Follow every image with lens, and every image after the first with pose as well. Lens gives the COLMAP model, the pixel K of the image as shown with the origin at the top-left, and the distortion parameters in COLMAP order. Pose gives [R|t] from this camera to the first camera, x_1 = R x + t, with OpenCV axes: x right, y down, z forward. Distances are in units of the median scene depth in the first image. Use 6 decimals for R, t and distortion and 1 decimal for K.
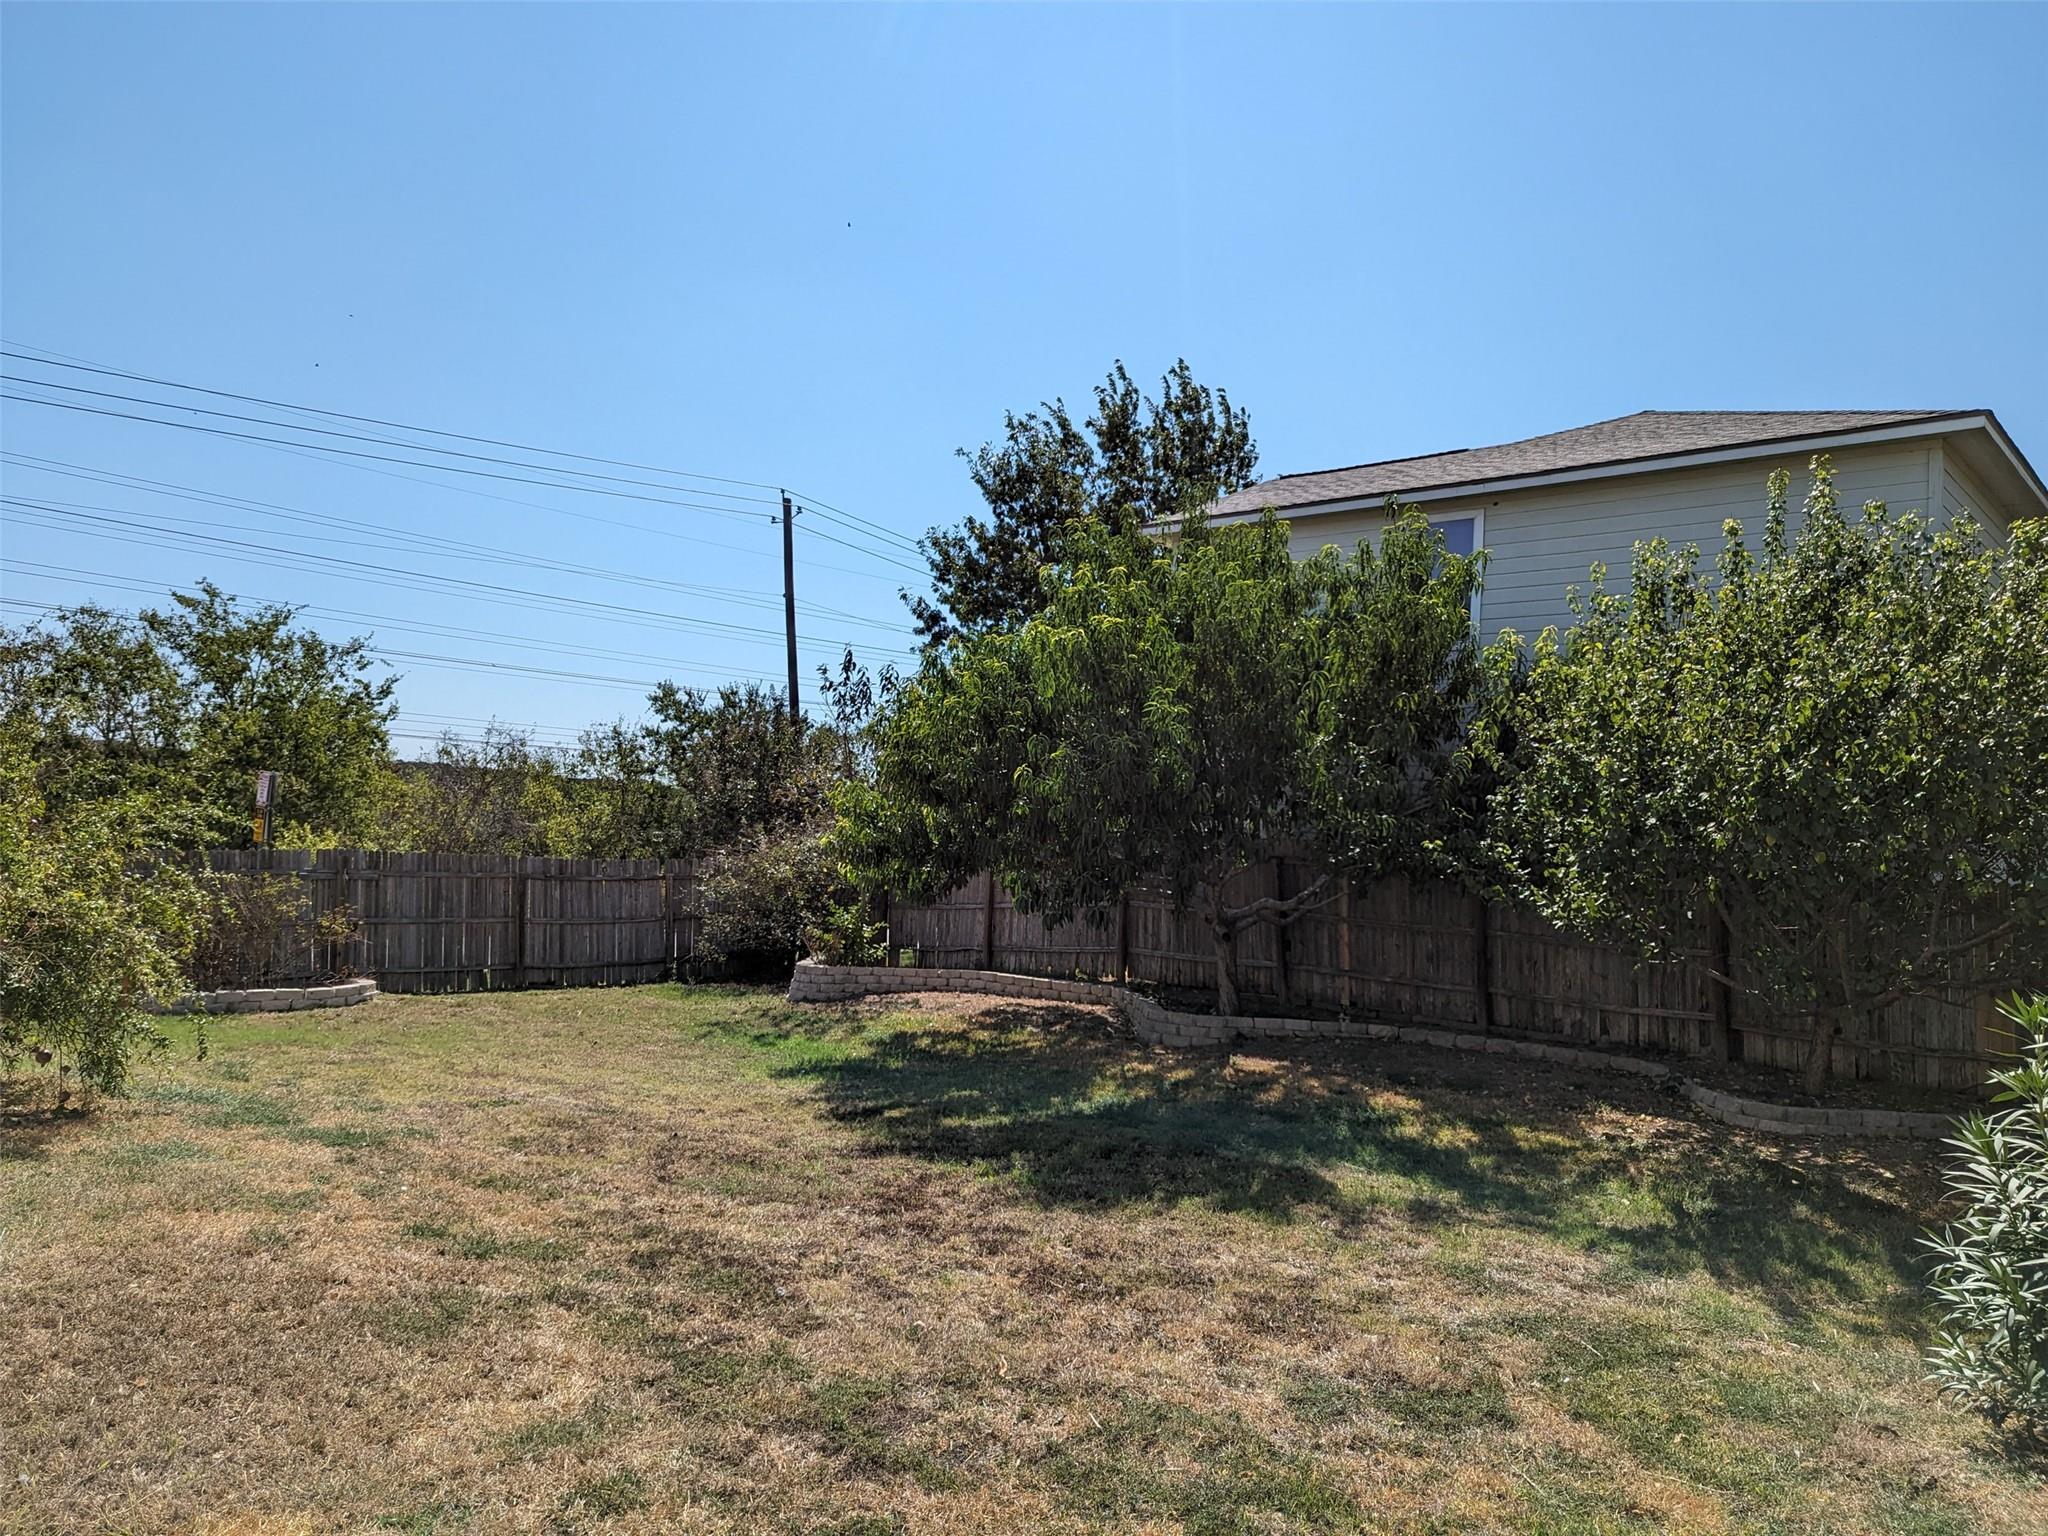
lens RADIAL K [[1458.1, 0, 1019.8], [0, 1458.1, 771.9], [0, 0, 1]] dist [0.051834, -0.000495]
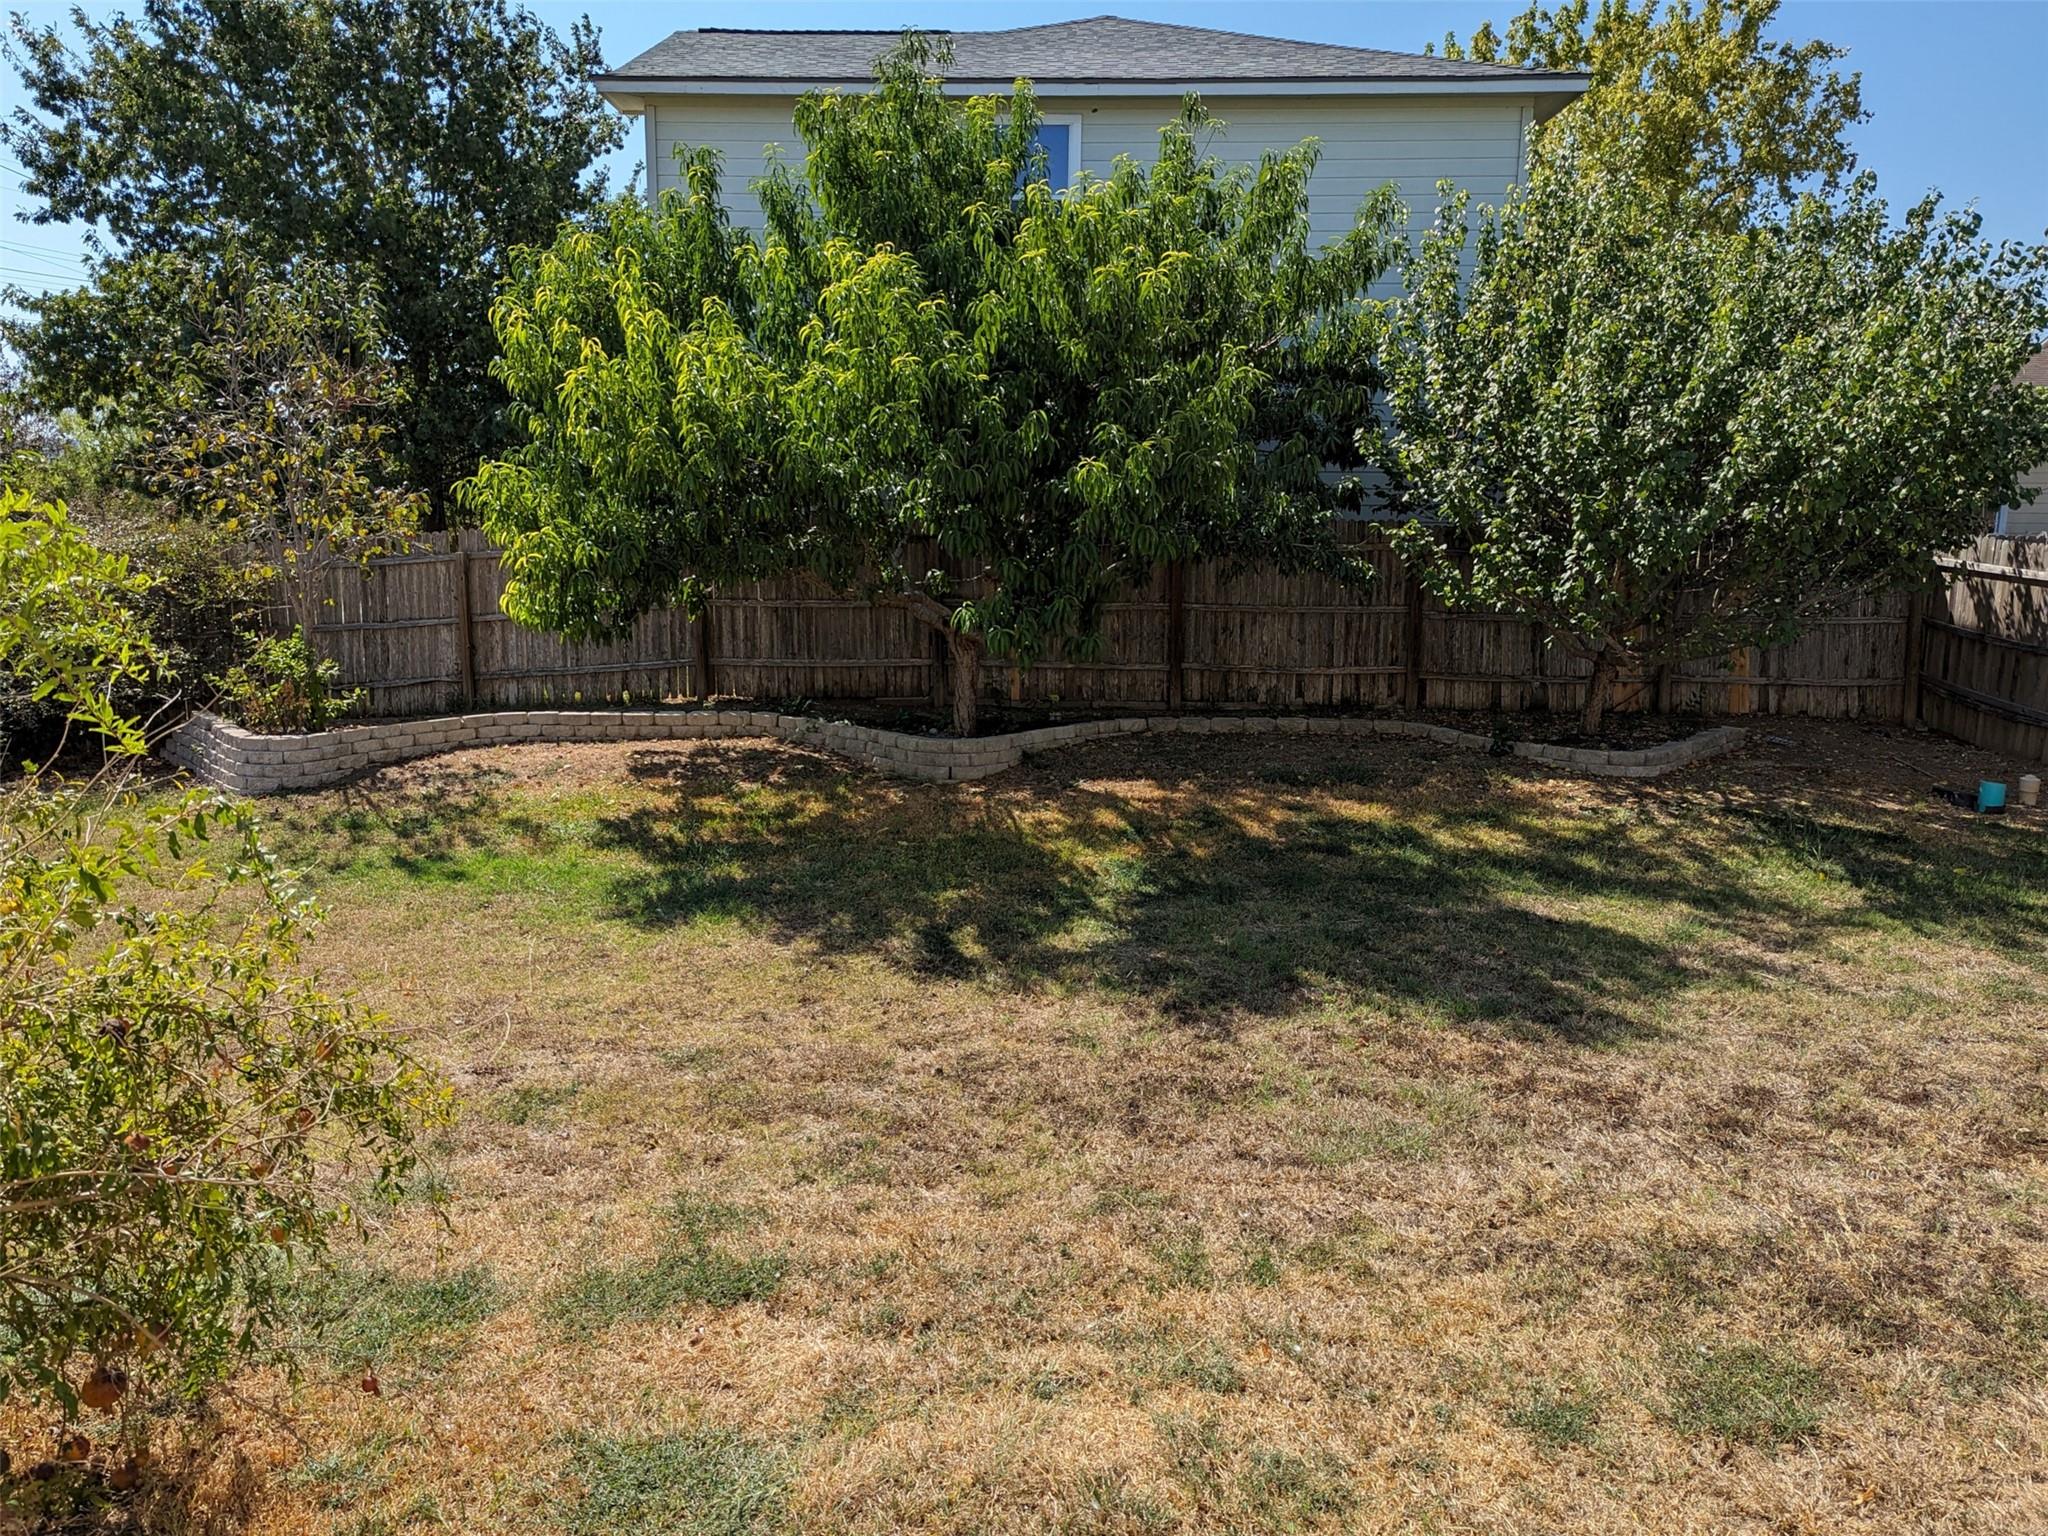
lens RADIAL K [[1458.1, 0, 1024.6], [0, 1458.1, 760.6], [0, 0, 1]] dist [0.051834, -0.000495]
pose [[0.763163, -0.150274, 0.628490, -0.312137], [0.000209, 0.972642, 0.232308, -0.009690], [-0.646206, -0.177157, 0.742316, 0.306486]]
